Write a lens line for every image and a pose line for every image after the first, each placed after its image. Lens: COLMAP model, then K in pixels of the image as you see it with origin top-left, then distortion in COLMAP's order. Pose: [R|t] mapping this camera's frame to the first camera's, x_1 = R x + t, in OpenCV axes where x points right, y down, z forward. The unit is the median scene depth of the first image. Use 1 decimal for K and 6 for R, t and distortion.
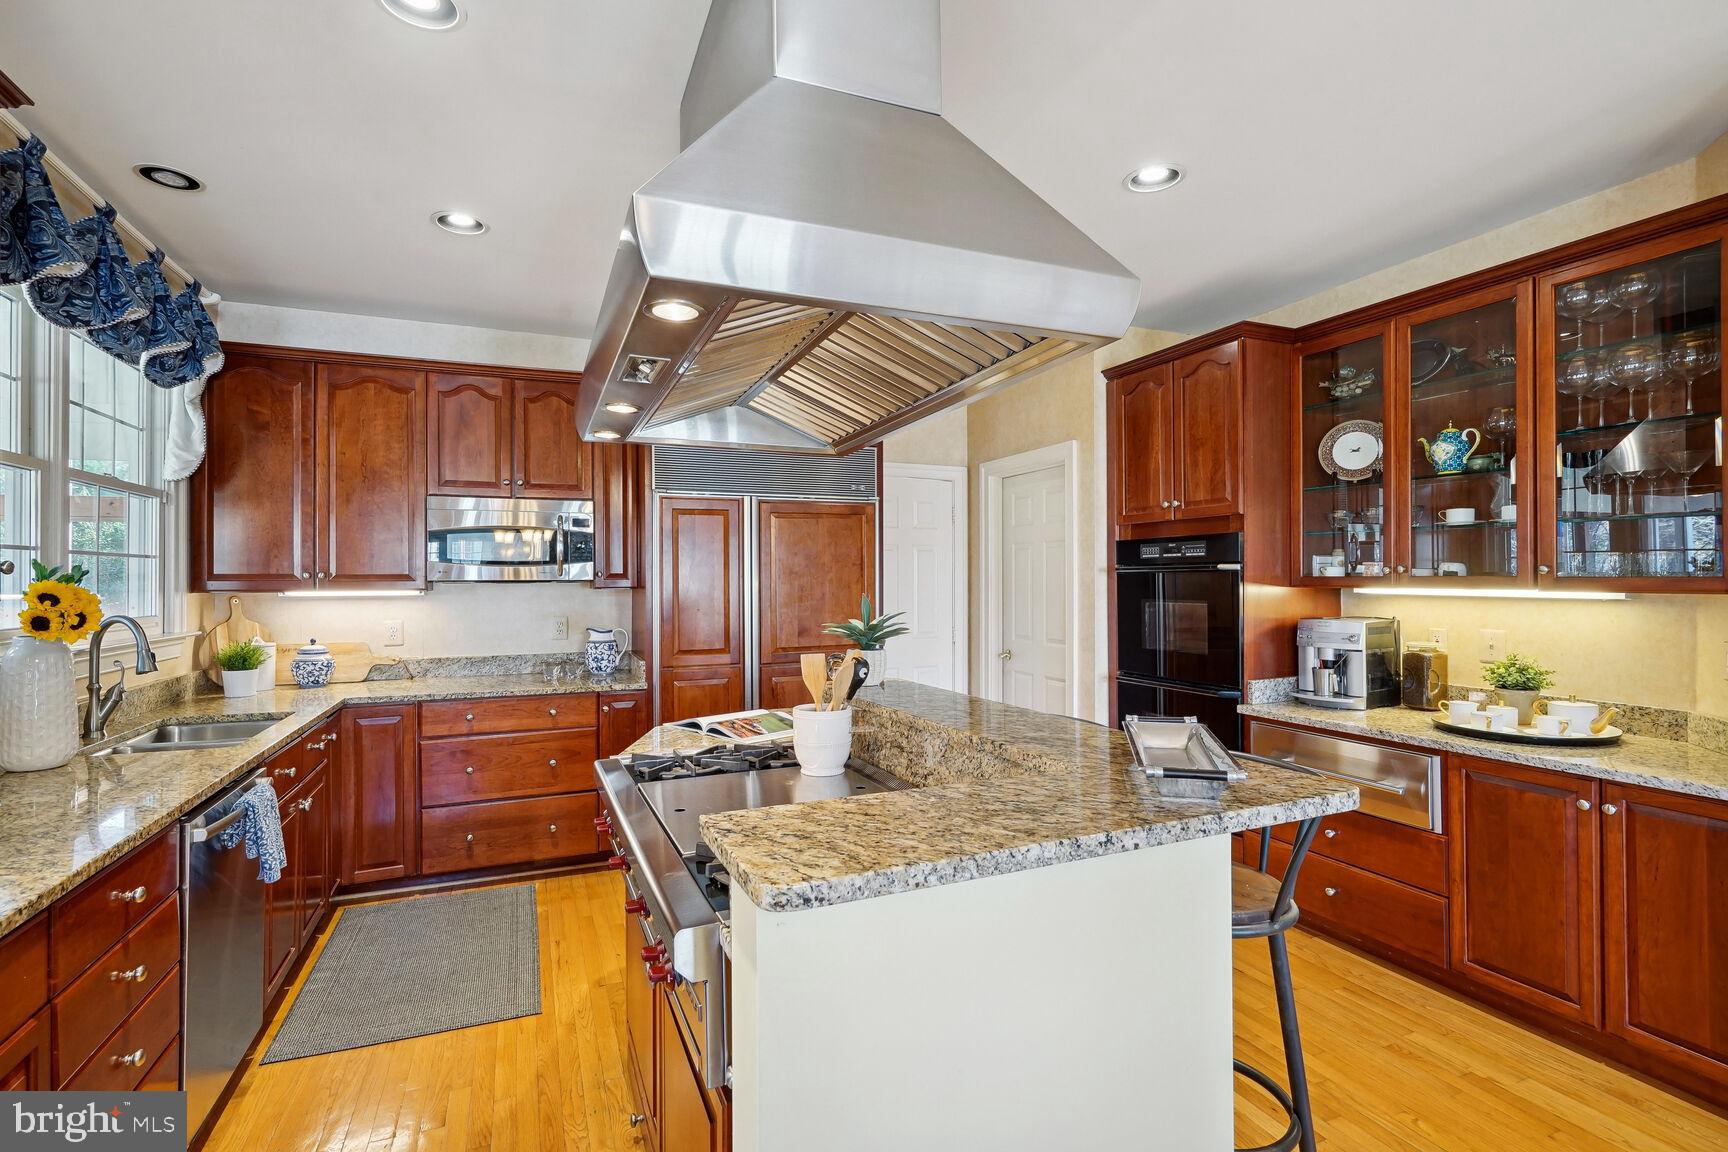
lens RADIAL K [[805.8, 0, 854.2], [0, 805.8, 576.0], [0, 0, 1]] dist [-0.002870, -0.001011]
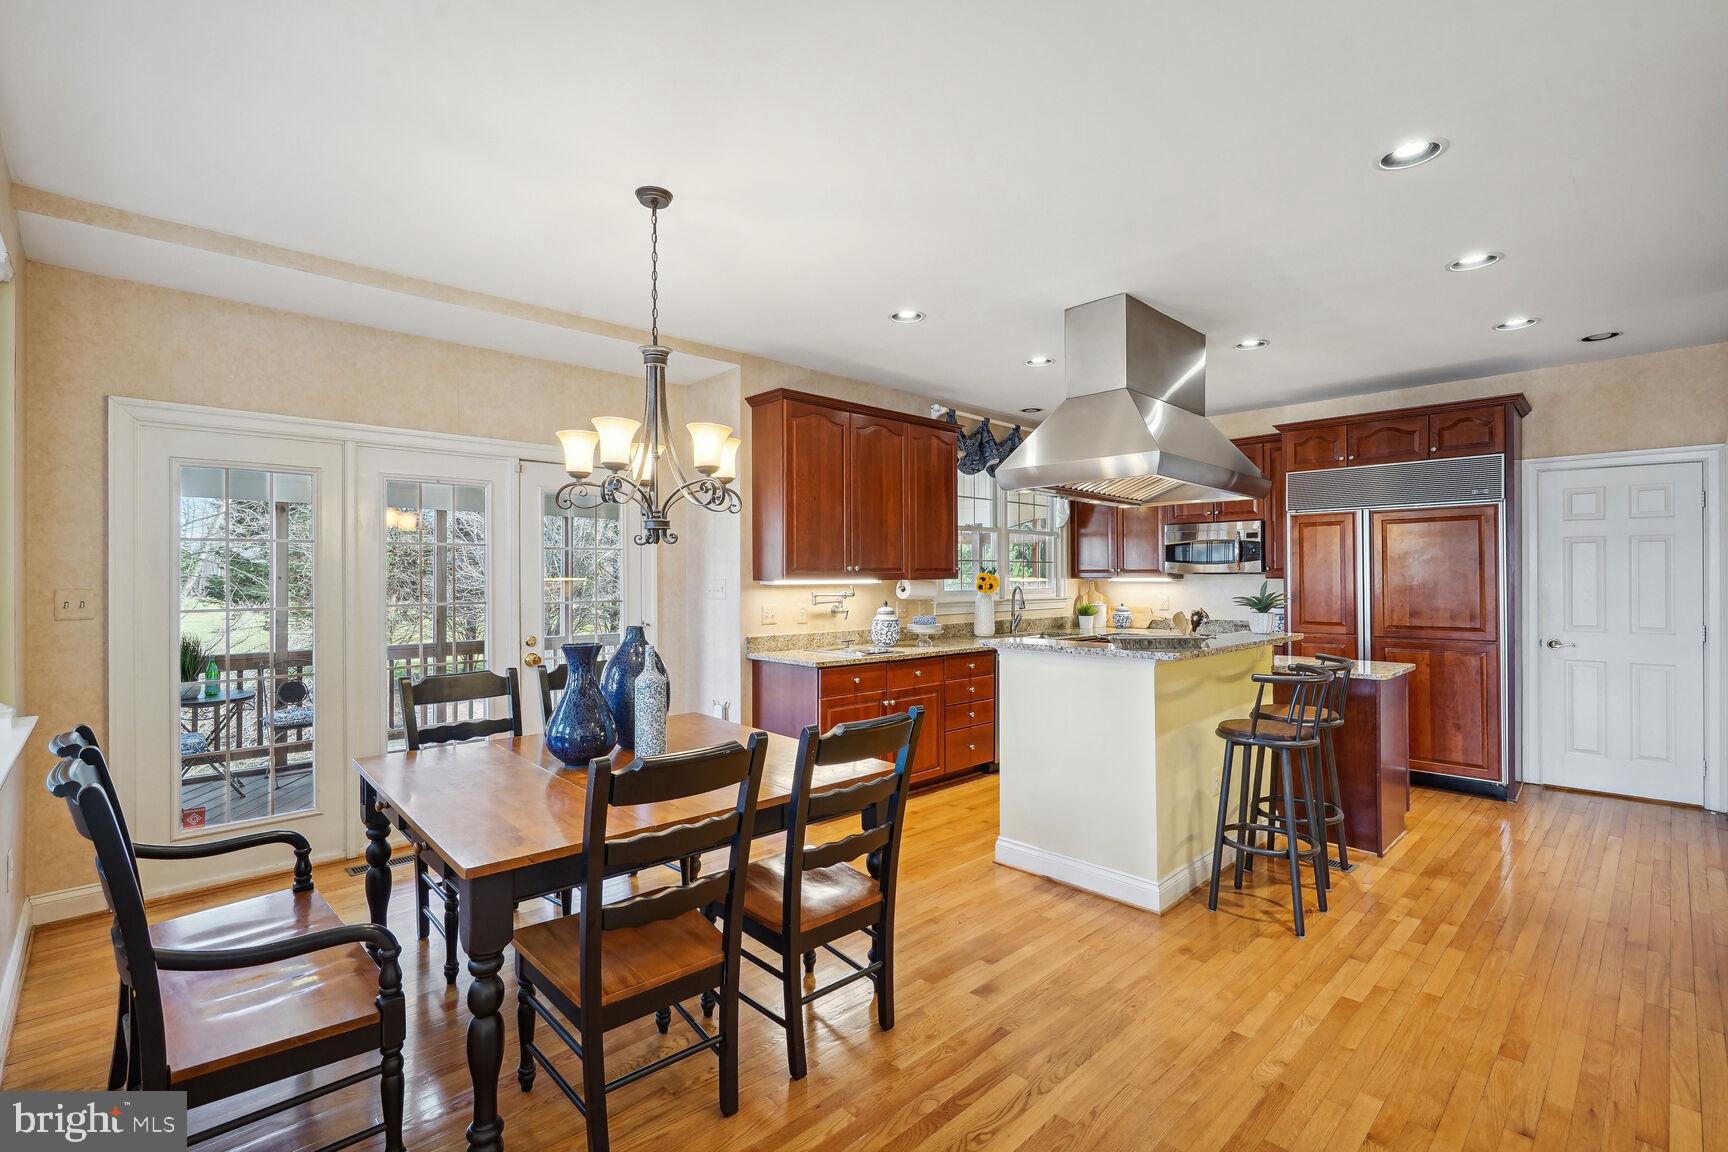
lens RADIAL K [[805.8, 0, 854.2], [0, 805.8, 576.0], [0, 0, 1]] dist [-0.002870, -0.001011]
pose [[0.376664, 0.003375, -0.926344, 0.811781], [0.005326, 0.999969, 0.005809, -0.000813], [0.926334, -0.007121, 0.376635, -0.286988]]
